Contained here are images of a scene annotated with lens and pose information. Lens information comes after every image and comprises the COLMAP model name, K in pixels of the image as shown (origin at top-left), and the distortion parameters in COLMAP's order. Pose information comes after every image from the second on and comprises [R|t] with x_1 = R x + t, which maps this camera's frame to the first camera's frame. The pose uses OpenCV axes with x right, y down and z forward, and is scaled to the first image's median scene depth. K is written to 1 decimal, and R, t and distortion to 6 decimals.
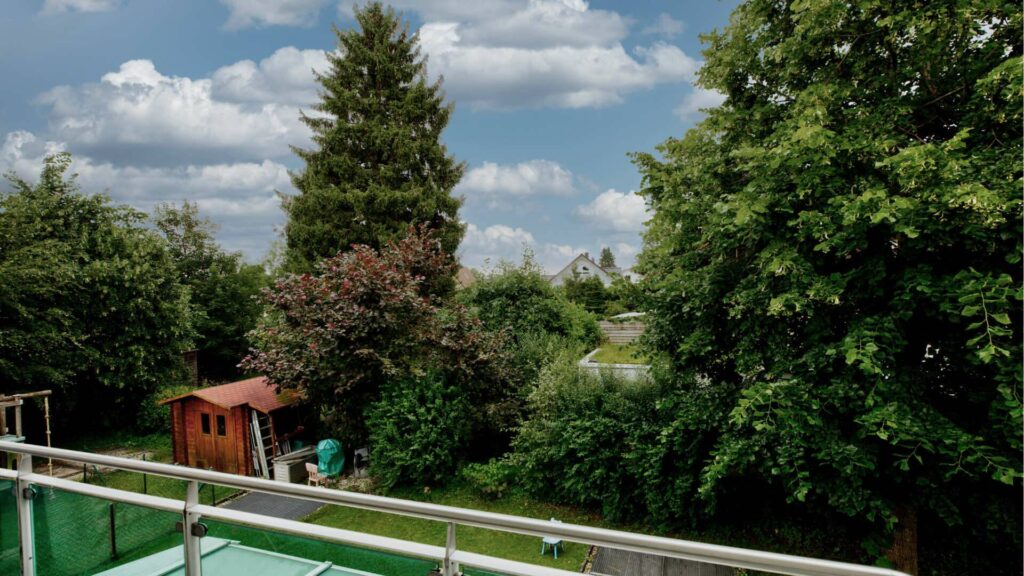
lens RADIAL K [[465.1, 0, 514.1], [0, 465.1, 314.6], [0, 0, 1]] dist [-0.002497, -0.000245]
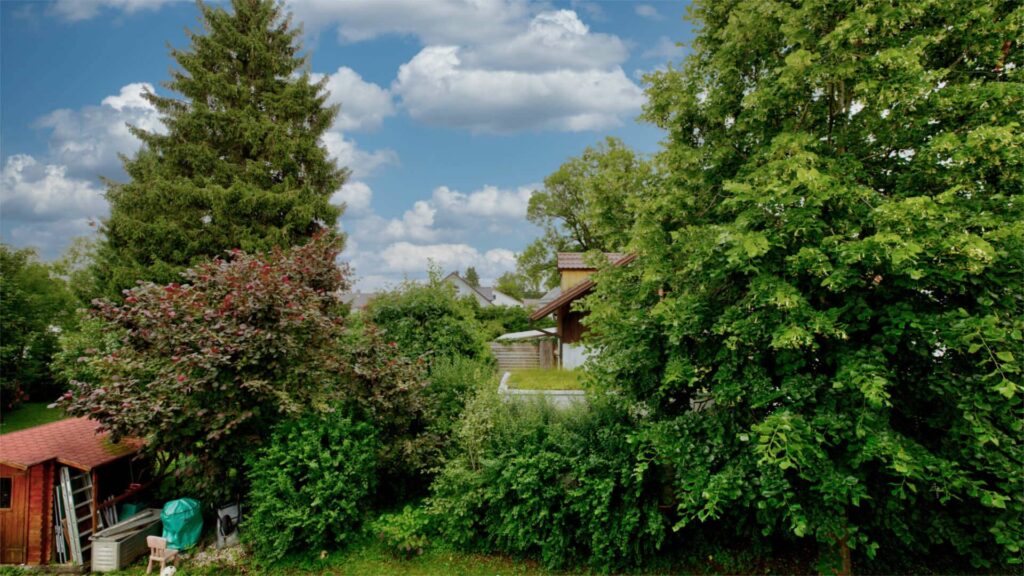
lens RADIAL K [[467.5, 0, 512.0], [0, 467.5, 288.0], [0, 0, 1]] dist [-0.002805, 0.000247]
pose [[0.955326, 0.039482, 0.292905, -0.134863], [-0.011565, 0.995272, -0.096437, -0.010718], [-0.295328, 0.088742, 0.951266, 0.091251]]
